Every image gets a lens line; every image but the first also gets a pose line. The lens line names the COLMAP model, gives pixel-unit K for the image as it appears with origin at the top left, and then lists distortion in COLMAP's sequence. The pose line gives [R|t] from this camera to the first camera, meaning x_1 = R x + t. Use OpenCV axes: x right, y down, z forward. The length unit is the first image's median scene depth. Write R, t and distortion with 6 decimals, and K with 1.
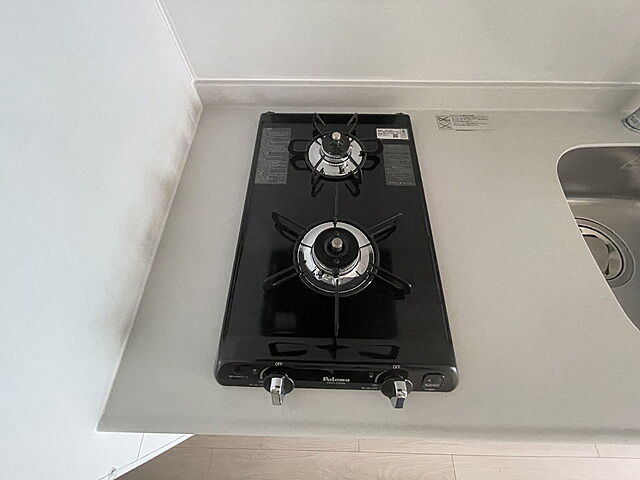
lens RADIAL K [[259.1, 0, 316.5], [0, 259.1, 236.8], [0, 0, 1]] dist [-0.010260, -0.000365]
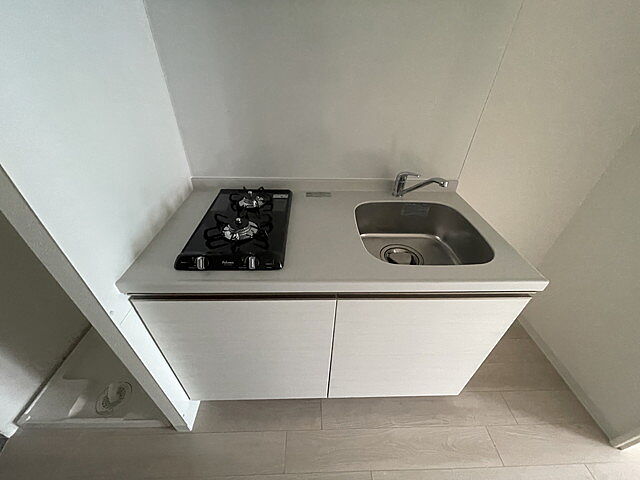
lens RADIAL K [[259.1, 0, 321.4], [0, 259.1, 238.8], [0, 0, 1]] dist [-0.010260, -0.000365]
pose [[0.997205, -0.002352, 0.074683, 0.539641], [0.036649, 0.886416, -0.461437, 1.069444], [-0.065115, 0.462884, 0.884024, -0.892250]]
